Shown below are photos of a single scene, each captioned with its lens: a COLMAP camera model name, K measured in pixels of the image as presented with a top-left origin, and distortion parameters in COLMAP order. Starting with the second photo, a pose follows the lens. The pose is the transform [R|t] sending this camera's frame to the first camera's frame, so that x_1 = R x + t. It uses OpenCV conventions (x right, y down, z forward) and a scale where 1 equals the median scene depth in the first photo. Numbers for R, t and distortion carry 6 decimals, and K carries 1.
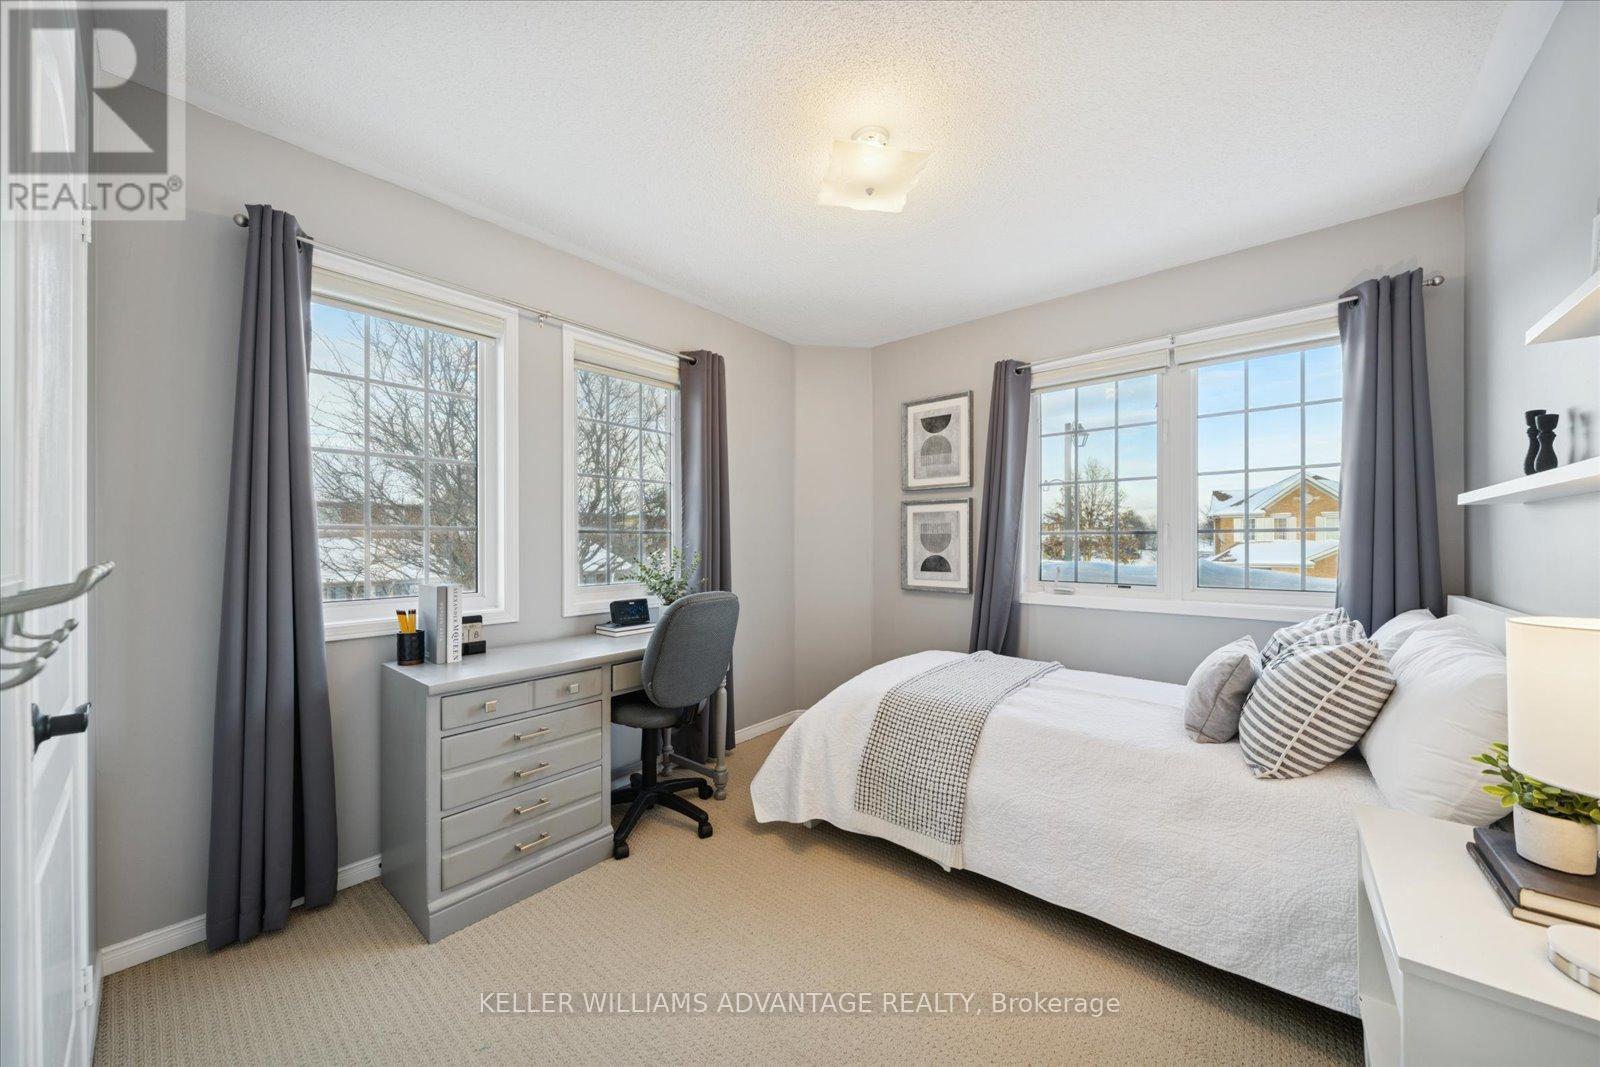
lens RADIAL K [[562.5, 0, 791.8], [0, 562.5, 543.5], [0, 0, 1]] dist [-0.001064, 0.000131]
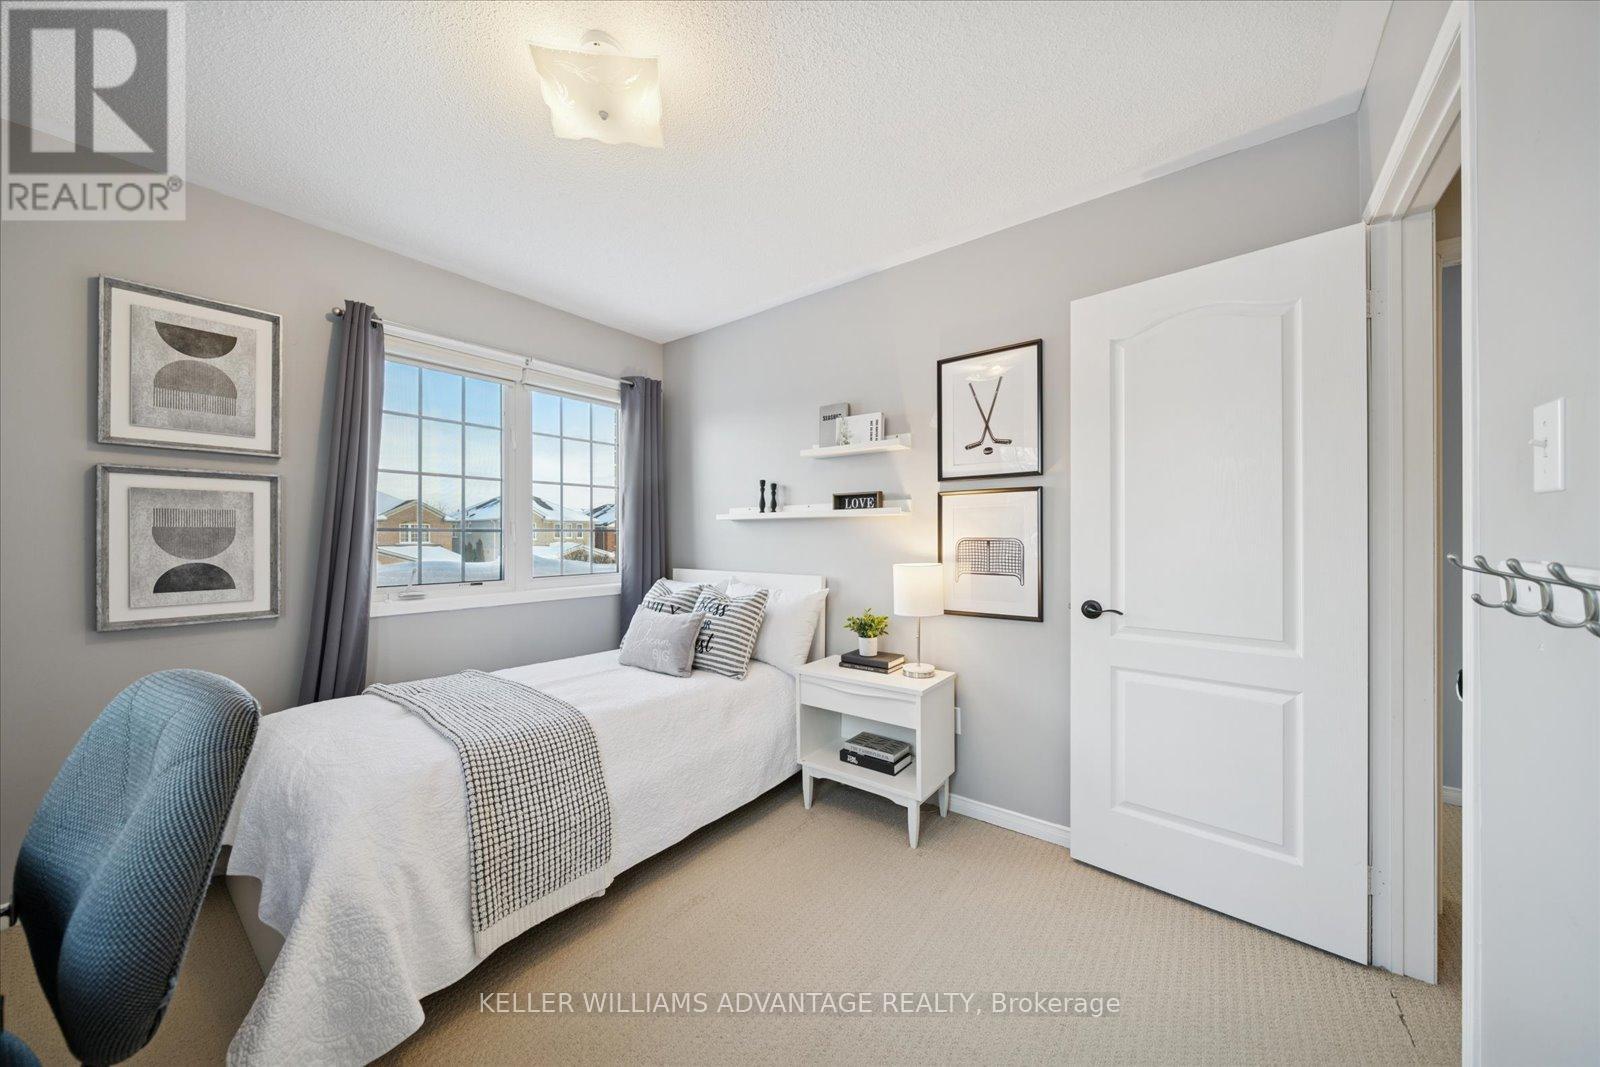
lens RADIAL K [[551.6, 0, 789.8], [0, 551.6, 536.8], [0, 0, 1]] dist [-0.001253, -0.000202]
pose [[-0.048136, 0.000540, 0.998841, -0.366259], [0.003999, 0.999992, -0.000348, -0.004305], [-0.998833, 0.003977, -0.048138, 0.415411]]
